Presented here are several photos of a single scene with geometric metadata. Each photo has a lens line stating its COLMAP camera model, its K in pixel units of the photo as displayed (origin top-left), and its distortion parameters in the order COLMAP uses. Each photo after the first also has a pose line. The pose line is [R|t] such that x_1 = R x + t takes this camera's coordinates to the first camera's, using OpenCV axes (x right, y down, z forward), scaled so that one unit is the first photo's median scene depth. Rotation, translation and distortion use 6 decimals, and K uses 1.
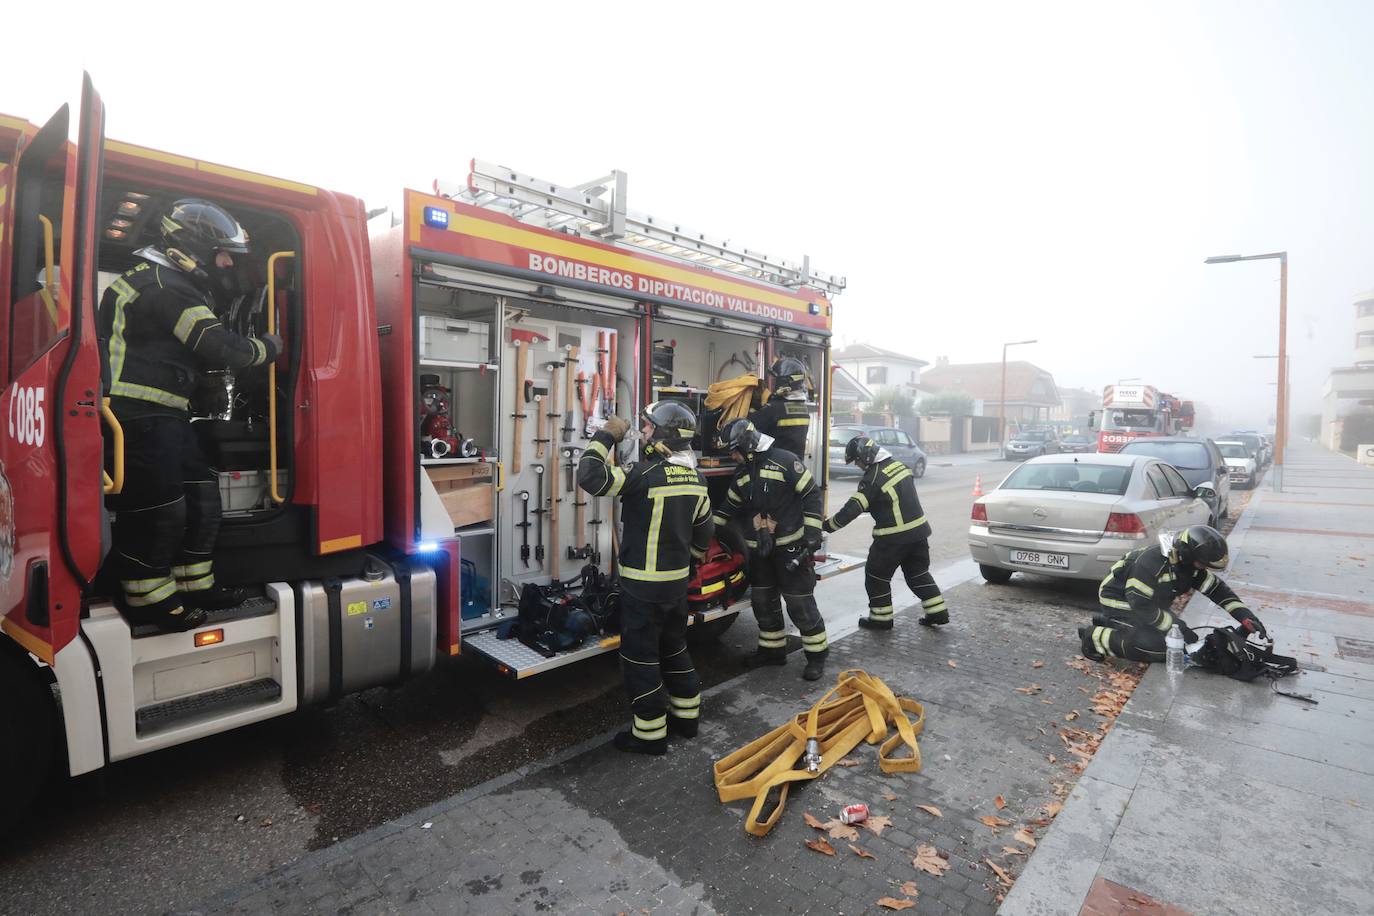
lens RADIAL K [[664.1, 0, 690.3], [0, 664.1, 451.5], [0, 0, 1]] dist [-0.021443, 0.001386]
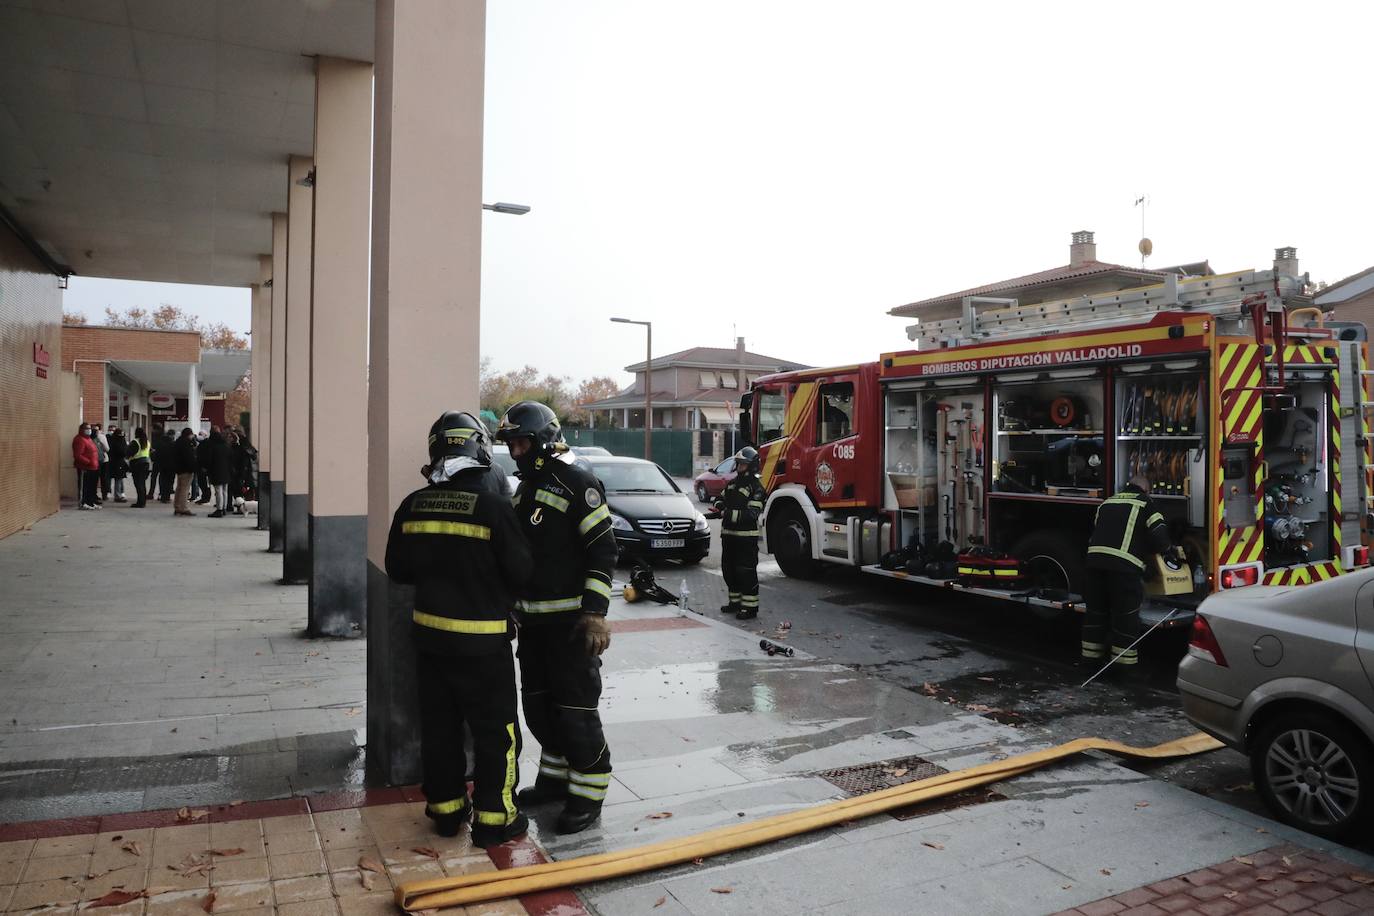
lens RADIAL K [[970.5, 0, 684.0], [0, 970.5, 453.5], [0, 0, 1]] dist [0.009456, 0.001563]
pose [[-0.331719, -0.005257, -0.943364, 2.260711], [-0.056058, 0.998327, 0.014148, -0.045415], [0.941711, 0.057577, -0.331459, 1.124471]]
